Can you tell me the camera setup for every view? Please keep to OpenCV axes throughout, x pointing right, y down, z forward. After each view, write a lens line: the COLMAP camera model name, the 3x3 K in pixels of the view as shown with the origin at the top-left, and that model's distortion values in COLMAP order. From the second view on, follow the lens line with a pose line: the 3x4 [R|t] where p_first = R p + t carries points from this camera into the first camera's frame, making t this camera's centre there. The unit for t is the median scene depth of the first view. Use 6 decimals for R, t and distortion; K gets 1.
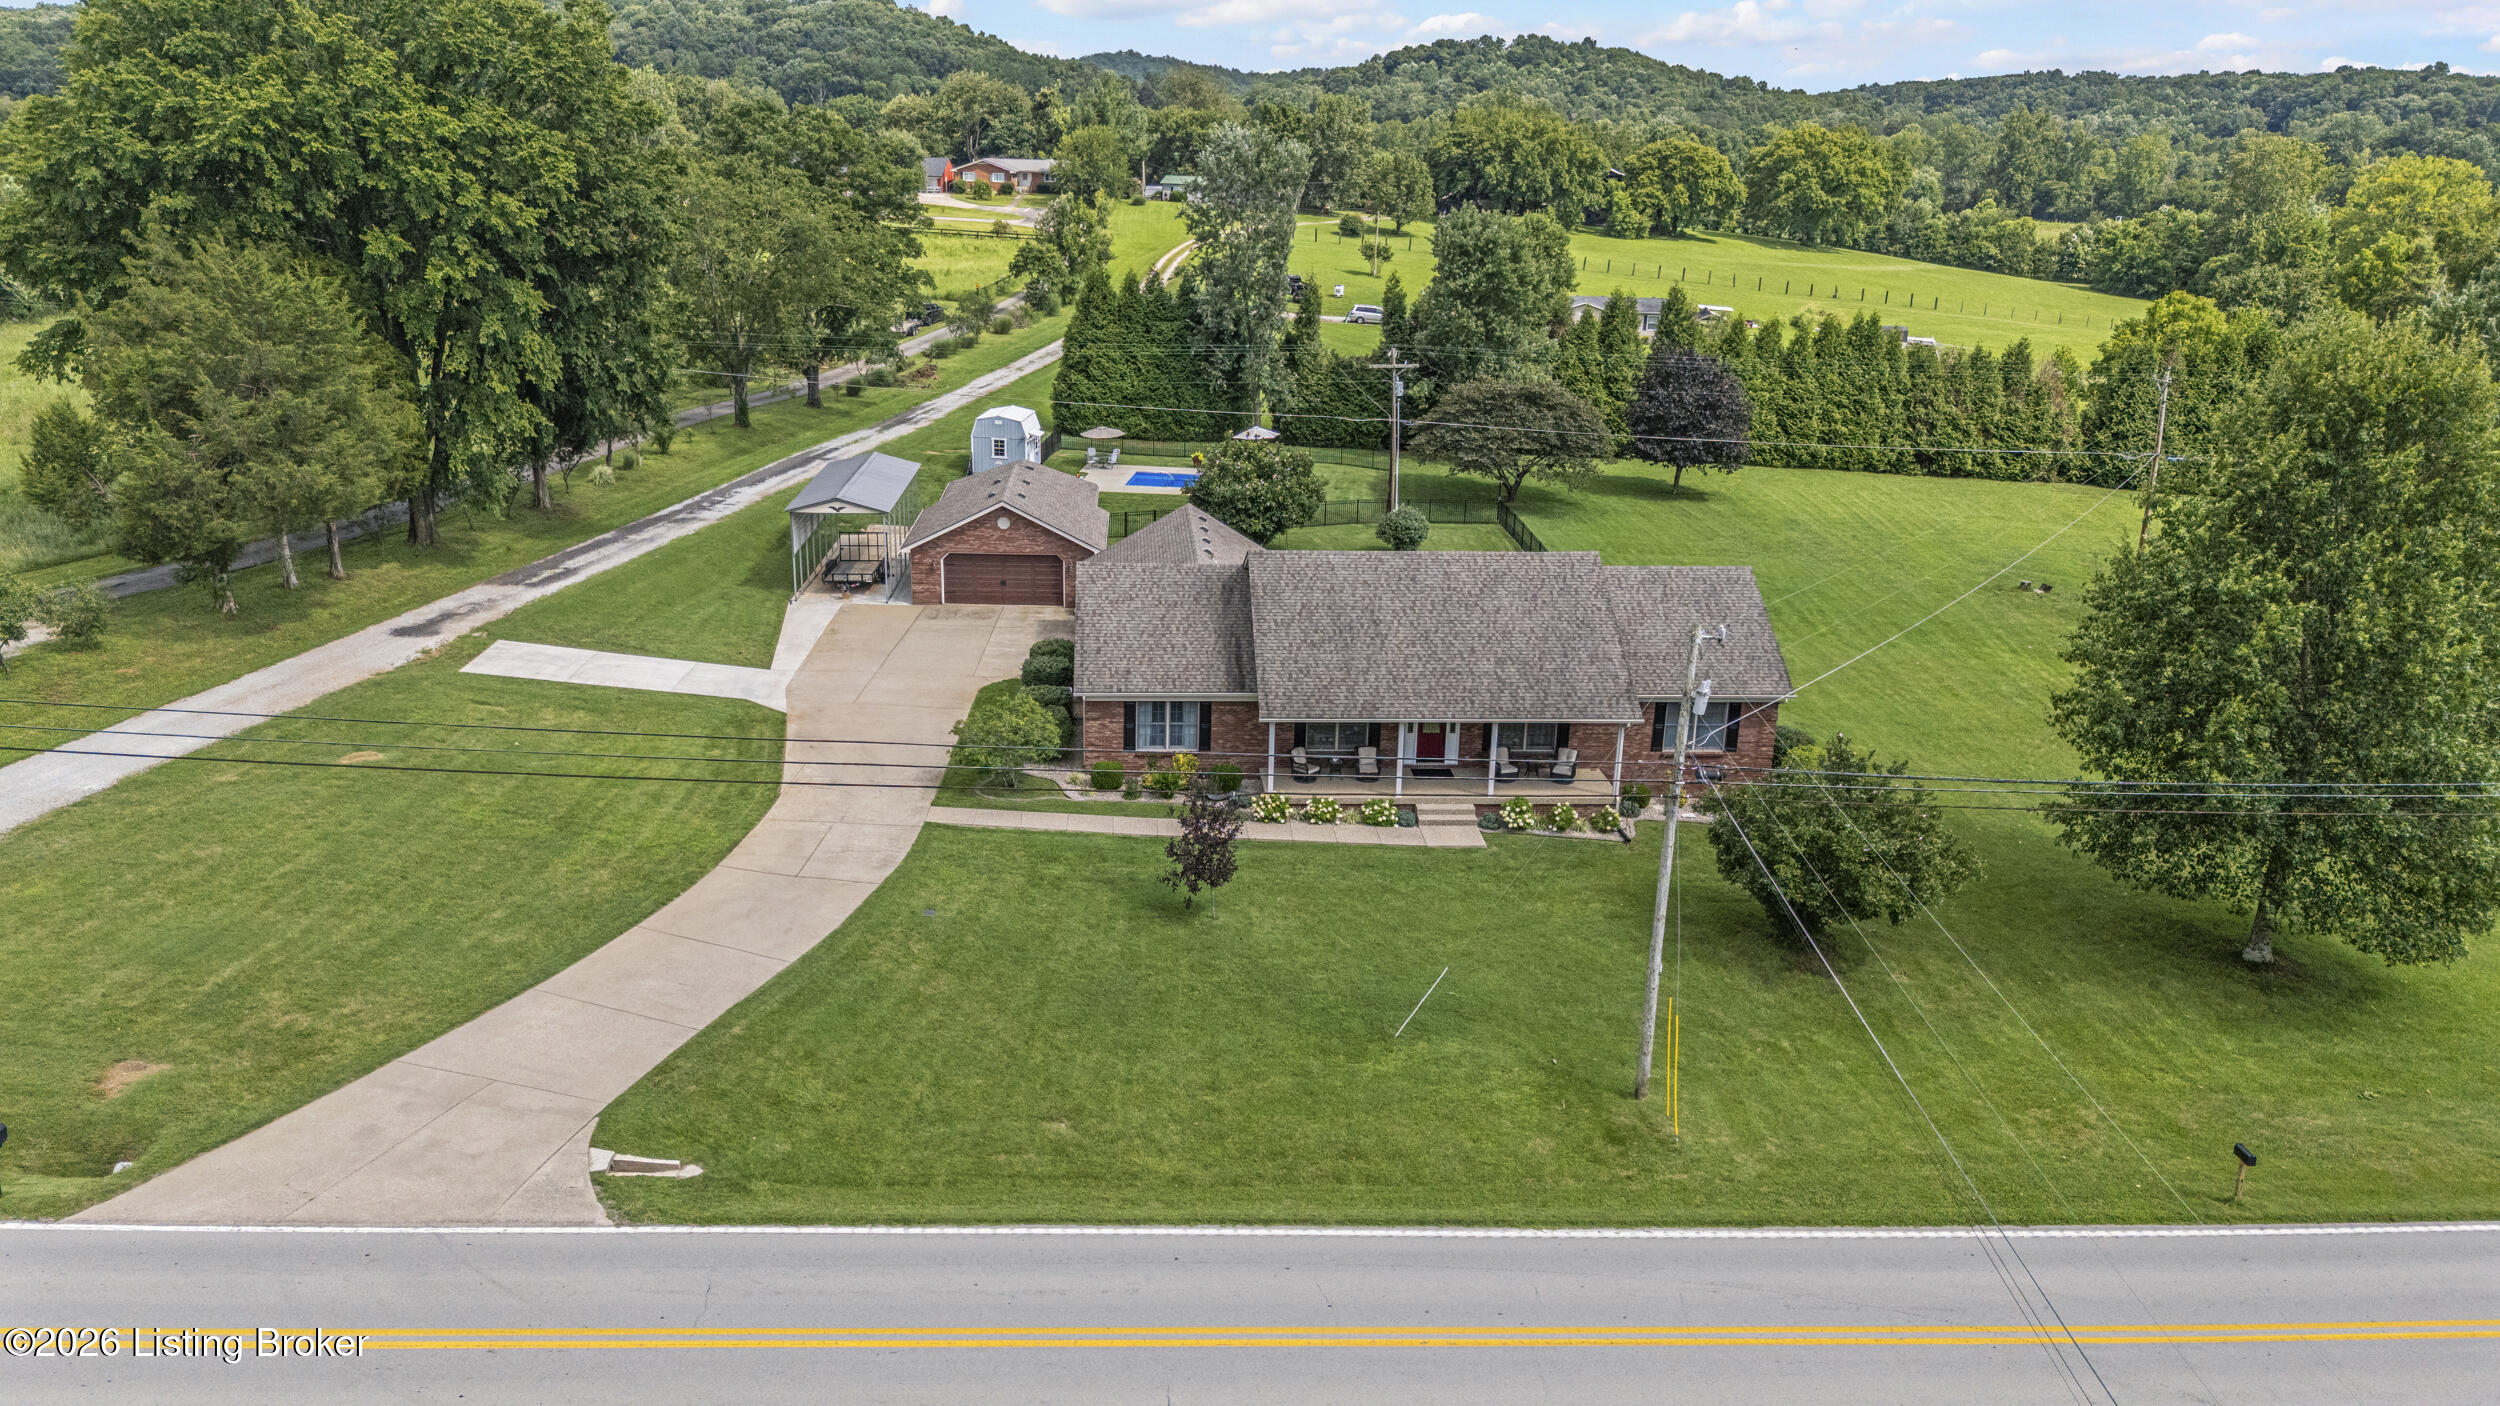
lens RADIAL K [[1825.6, 0, 1250.0], [0, 1825.6, 703.0], [0, 0, 1]] dist [0.062122, -0.056182]
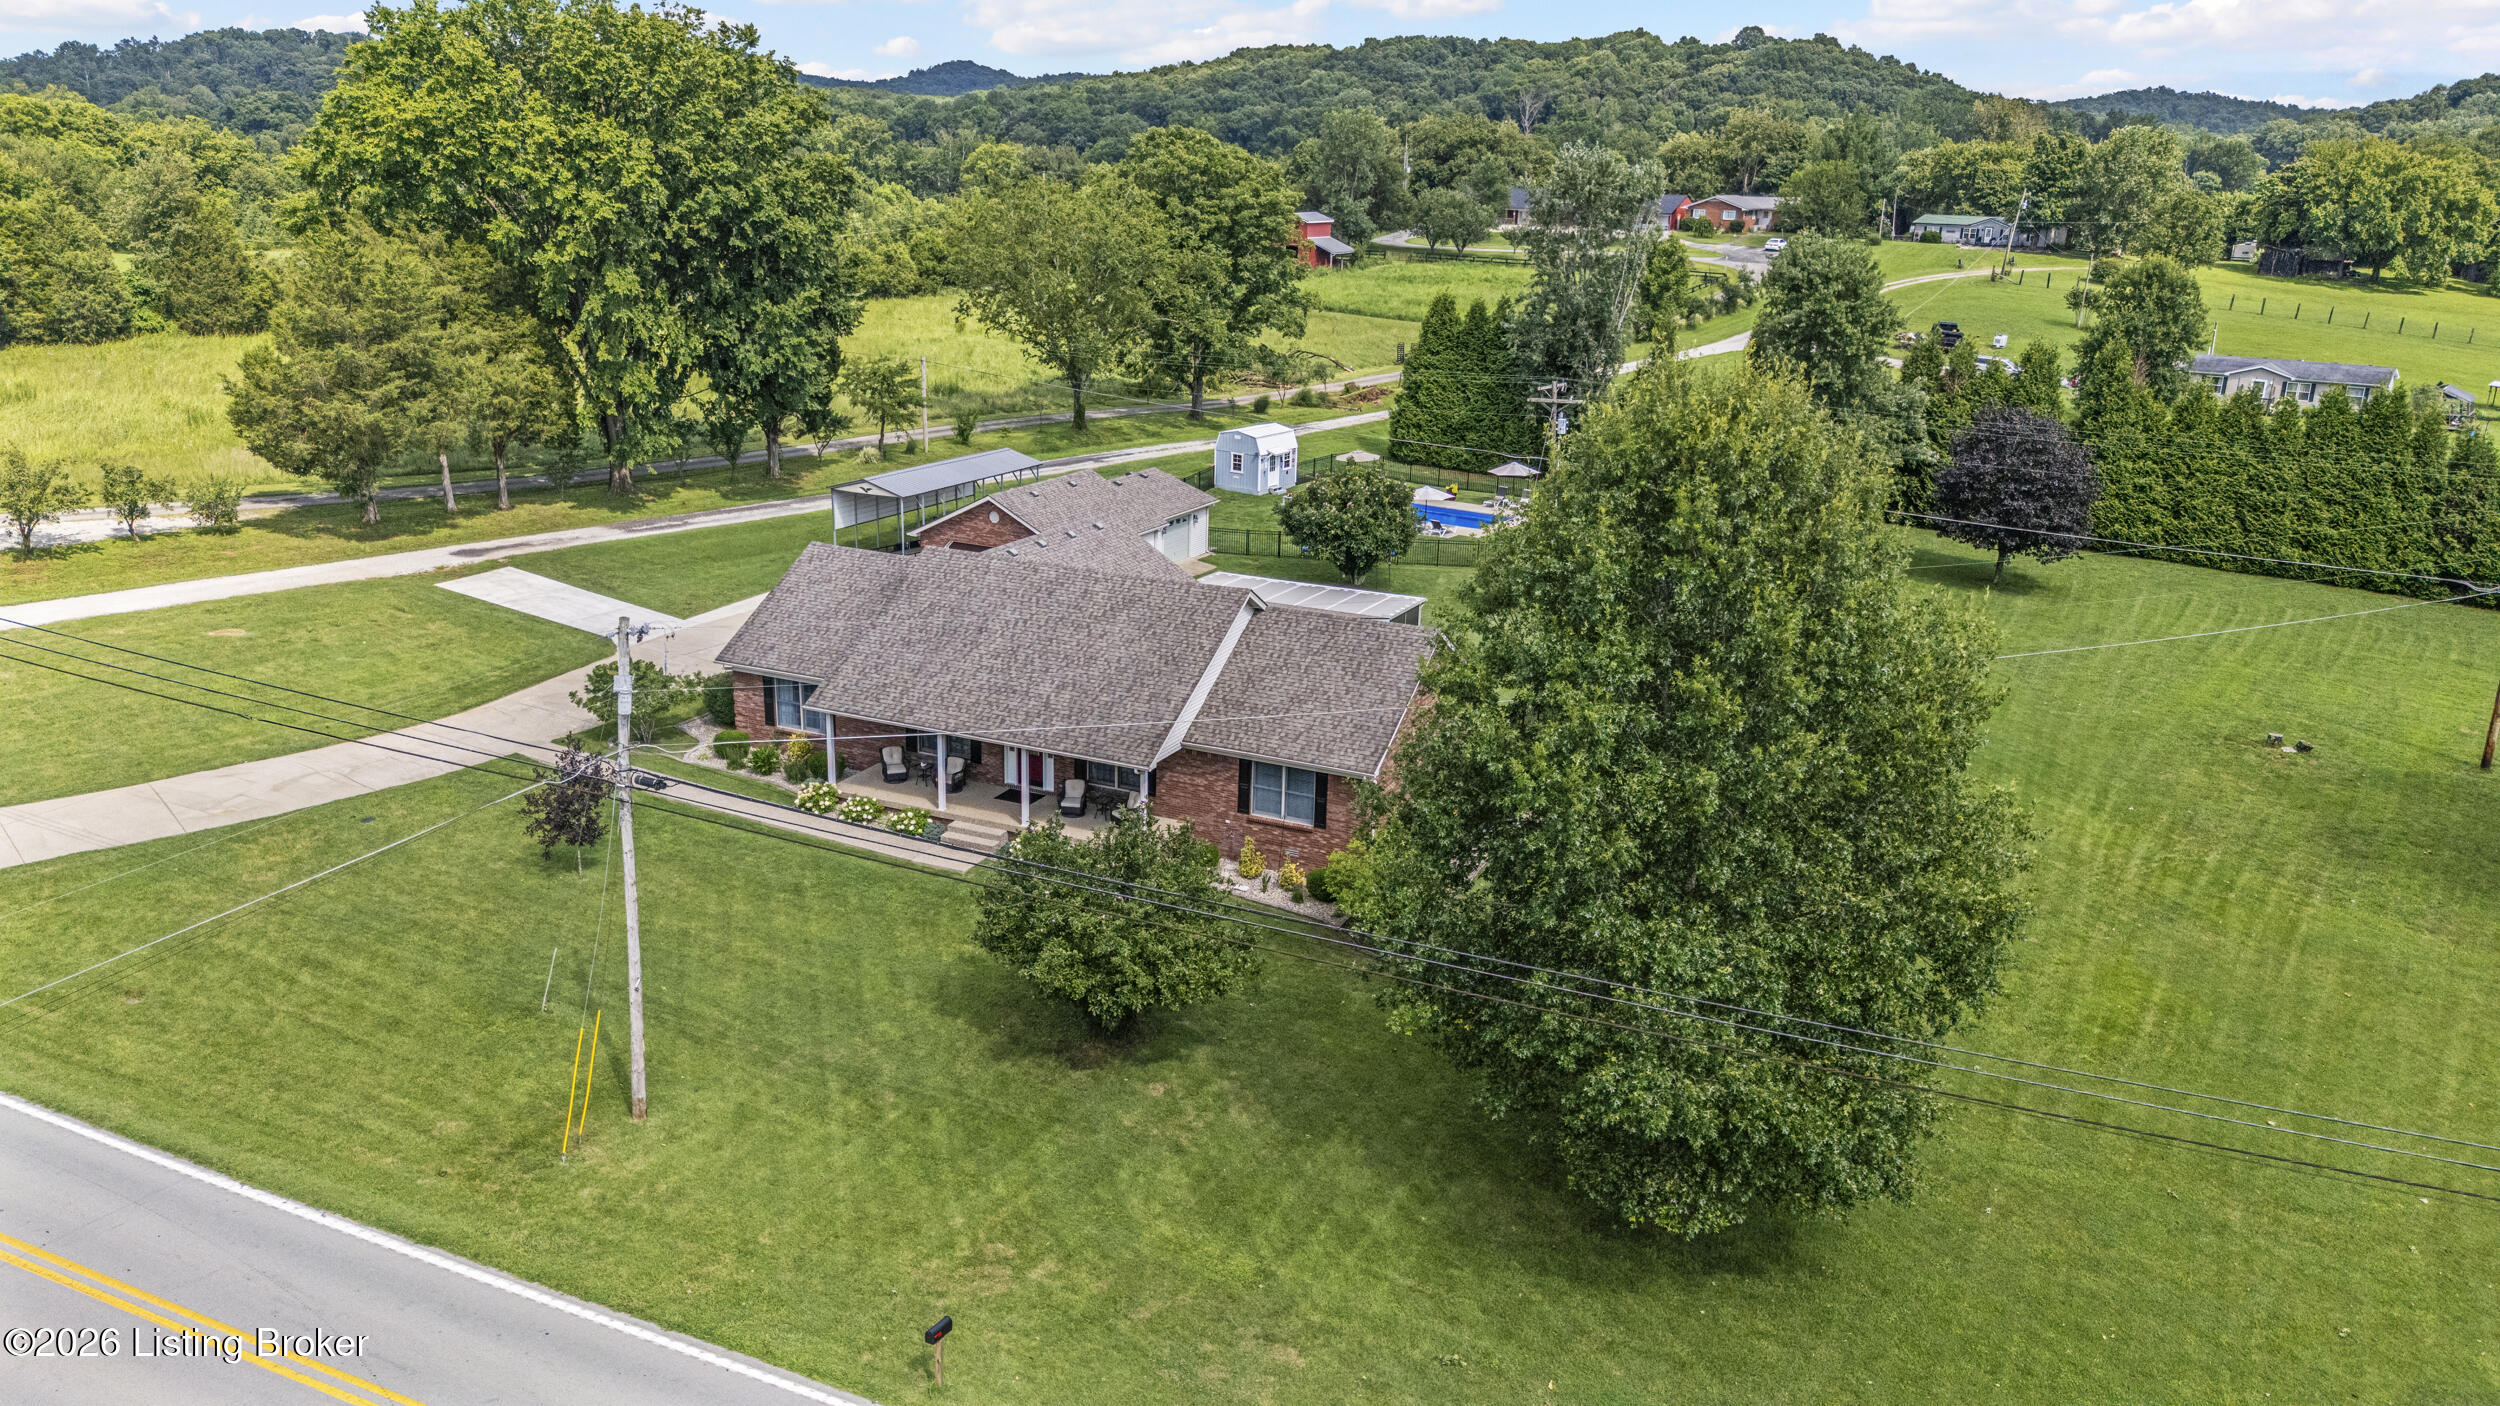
lens RADIAL K [[1825.6, 0, 1250.0], [0, 1825.6, 703.0], [0, 0, 1]] dist [0.062122, -0.056182]
pose [[0.869754, 0.141085, -0.472888, 0.201721], [-0.152262, 0.988230, 0.014791, -0.013133], [0.469409, 0.059138, 0.880998, 0.067623]]
